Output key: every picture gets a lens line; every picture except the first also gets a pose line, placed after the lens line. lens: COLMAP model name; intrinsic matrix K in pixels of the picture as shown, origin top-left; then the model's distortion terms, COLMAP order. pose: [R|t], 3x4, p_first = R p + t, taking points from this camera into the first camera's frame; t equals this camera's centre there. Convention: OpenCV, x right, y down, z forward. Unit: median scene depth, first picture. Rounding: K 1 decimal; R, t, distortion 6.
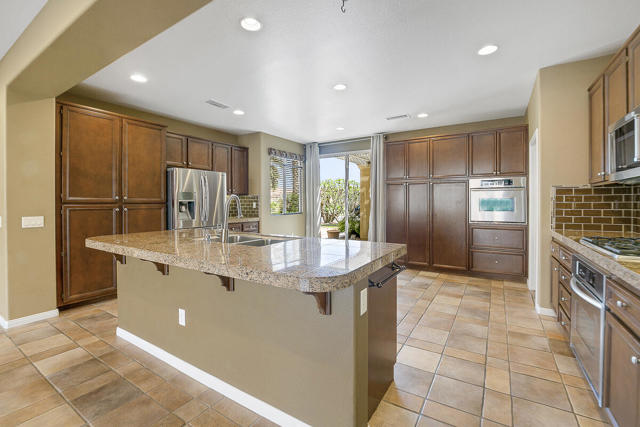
lens RADIAL K [[277.4, 0, 307.5], [0, 277.4, 202.9], [0, 0, 1]] dist [-0.000564, -0.000345]
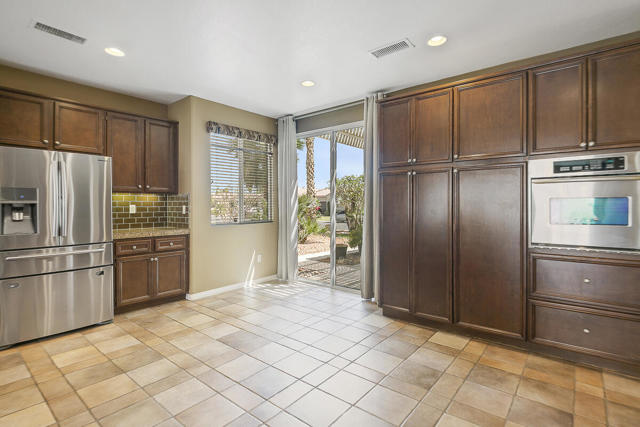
lens RADIAL K [[310.7, 0, 323.6], [0, 310.7, 206.5], [0, 0, 1]] dist [-0.000759, -0.000198]
pose [[0.995789, 0.002772, -0.091627, 0.248672], [-0.002702, 0.999996, 0.000895, -0.000877], [0.091630, -0.000644, 0.995793, 0.380591]]
